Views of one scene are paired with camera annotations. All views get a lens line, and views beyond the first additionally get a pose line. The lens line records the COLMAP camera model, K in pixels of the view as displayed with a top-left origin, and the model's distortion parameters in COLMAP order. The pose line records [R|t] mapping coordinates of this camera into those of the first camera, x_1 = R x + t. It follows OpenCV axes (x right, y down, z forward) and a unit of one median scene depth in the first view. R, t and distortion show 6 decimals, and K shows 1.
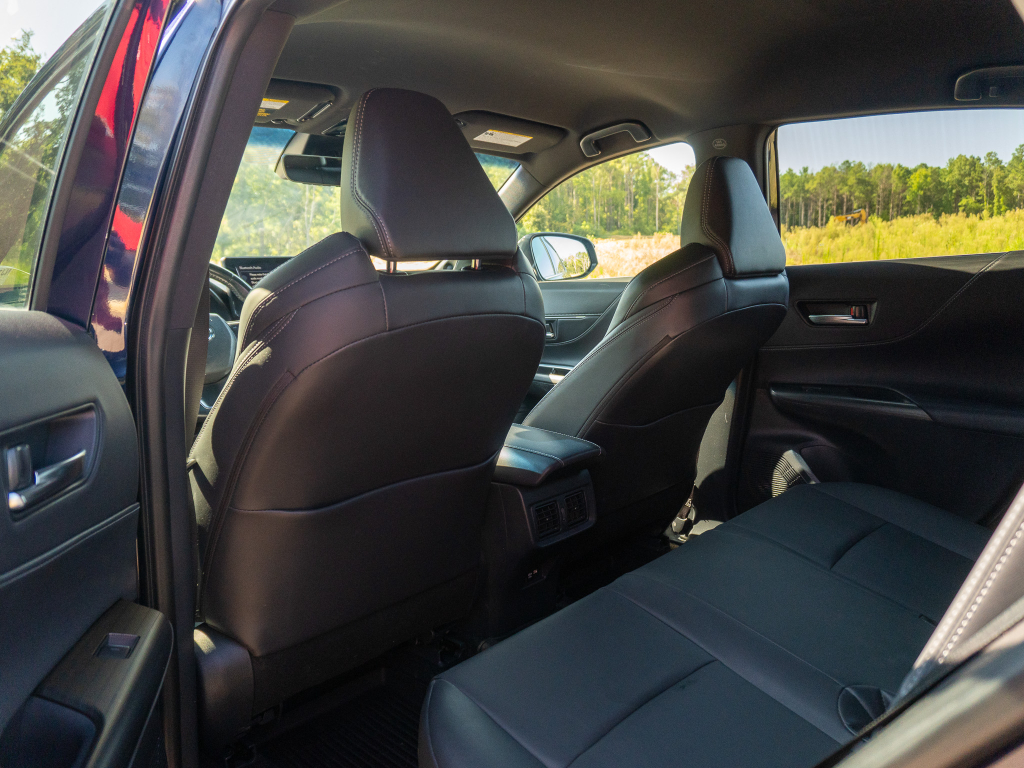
lens RADIAL K [[769.4, 0, 515.5], [0, 769.4, 398.8], [0, 0, 1]] dist [-0.014805, -0.001955]
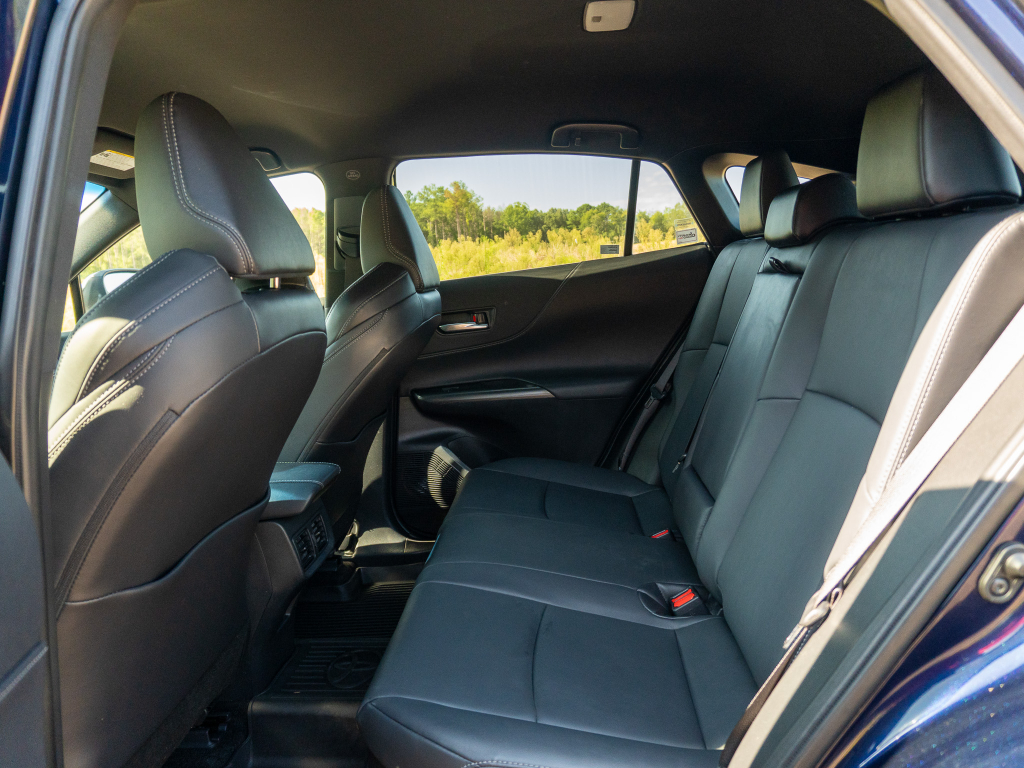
lens RADIAL K [[769.4, 0, 511.9], [0, 769.4, 394.6], [0, 0, 1]] dist [-0.014805, -0.001955]
pose [[0.766028, -0.139535, 0.627480, -0.300512], [0.174511, 0.984637, 0.005915, 0.004808], [-0.618665, 0.104971, 0.778611, 0.057513]]
